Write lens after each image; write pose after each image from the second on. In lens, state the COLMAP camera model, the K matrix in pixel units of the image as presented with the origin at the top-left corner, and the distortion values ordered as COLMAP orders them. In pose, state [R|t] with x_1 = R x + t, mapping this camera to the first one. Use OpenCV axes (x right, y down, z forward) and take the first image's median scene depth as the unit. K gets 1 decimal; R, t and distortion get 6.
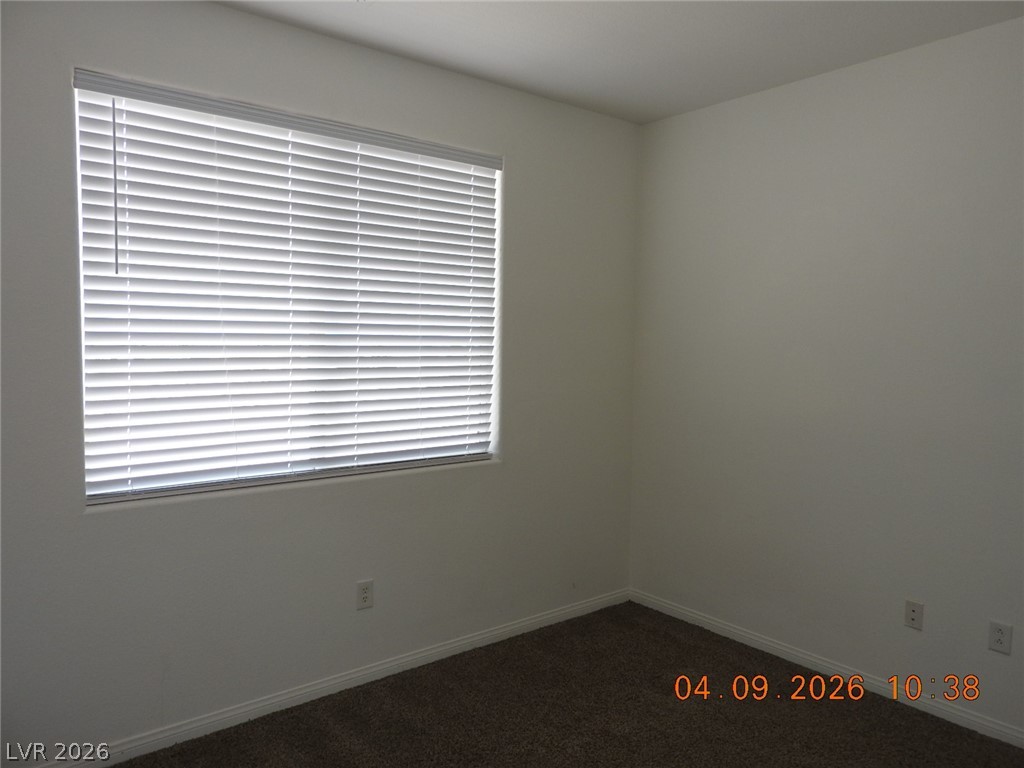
lens RADIAL K [[713.5, 0, 510.2], [0, 713.5, 375.0], [0, 0, 1]] dist [0.001090, -0.000299]
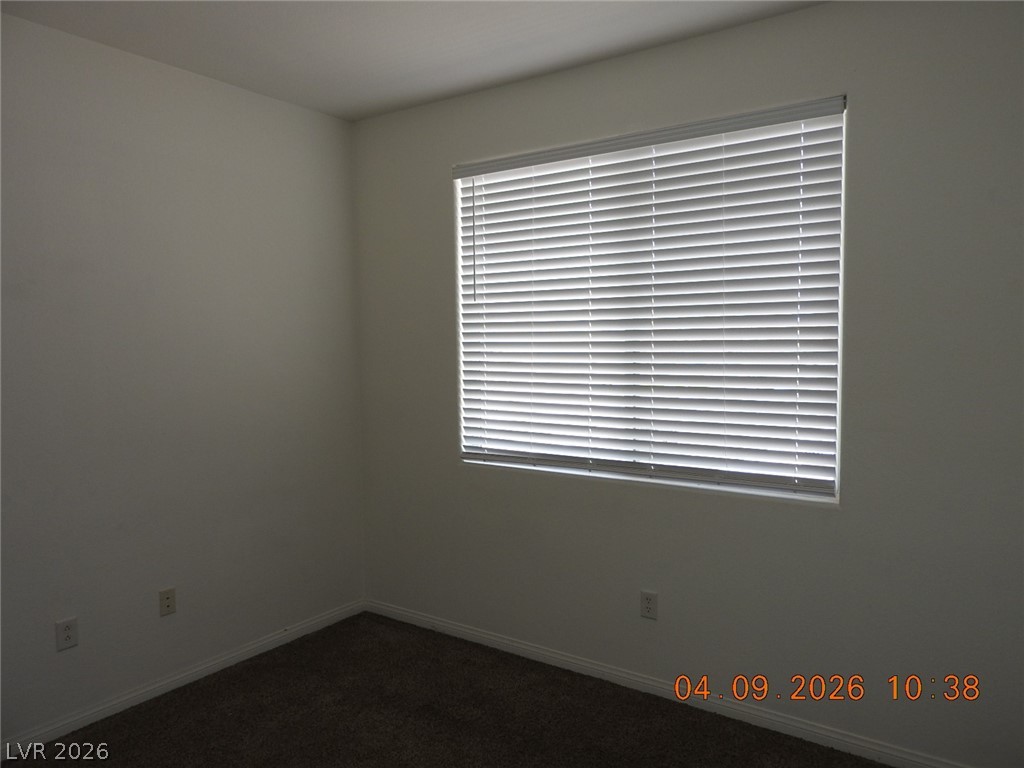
lens RADIAL K [[713.5, 0, 510.2], [0, 713.5, 393.4], [0, 0, 1]] dist [0.001090, -0.000299]
pose [[0.296527, 0.053788, -0.953509, 0.777985], [-0.044183, 0.998116, 0.042564, -0.020919], [0.954002, 0.029507, 0.298345, 0.600806]]
